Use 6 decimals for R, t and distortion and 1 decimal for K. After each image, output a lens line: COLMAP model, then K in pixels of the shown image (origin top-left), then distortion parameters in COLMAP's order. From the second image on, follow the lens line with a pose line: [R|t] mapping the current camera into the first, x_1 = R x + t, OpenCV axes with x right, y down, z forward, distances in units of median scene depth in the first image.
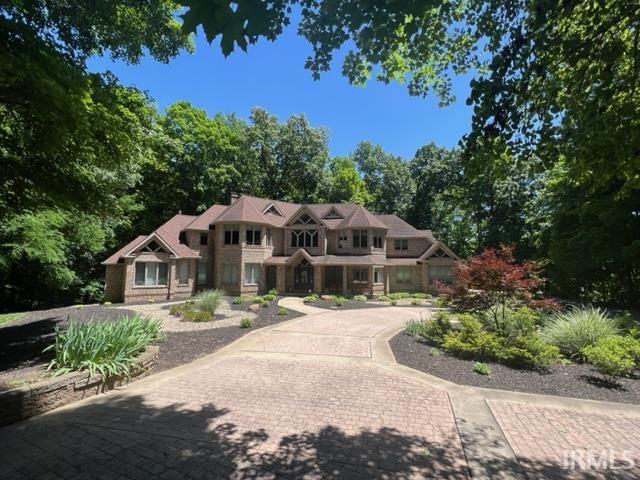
lens RADIAL K [[287.0, 0, 323.6], [0, 287.0, 241.6], [0, 0, 1]] dist [-0.000180, 0.000095]
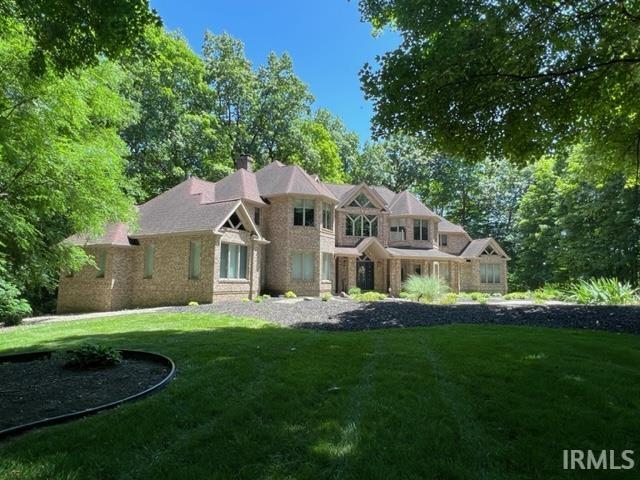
lens RADIAL K [[393.6, 0, 318.2], [0, 393.6, 239.8], [0, 0, 1]] dist [0.000431, 0.000026]
pose [[0.907807, 0.048531, 0.416571, -0.702924], [-0.043813, 0.998821, -0.020886, 0.063475], [-0.417093, 0.000709, 0.908863, 0.072345]]
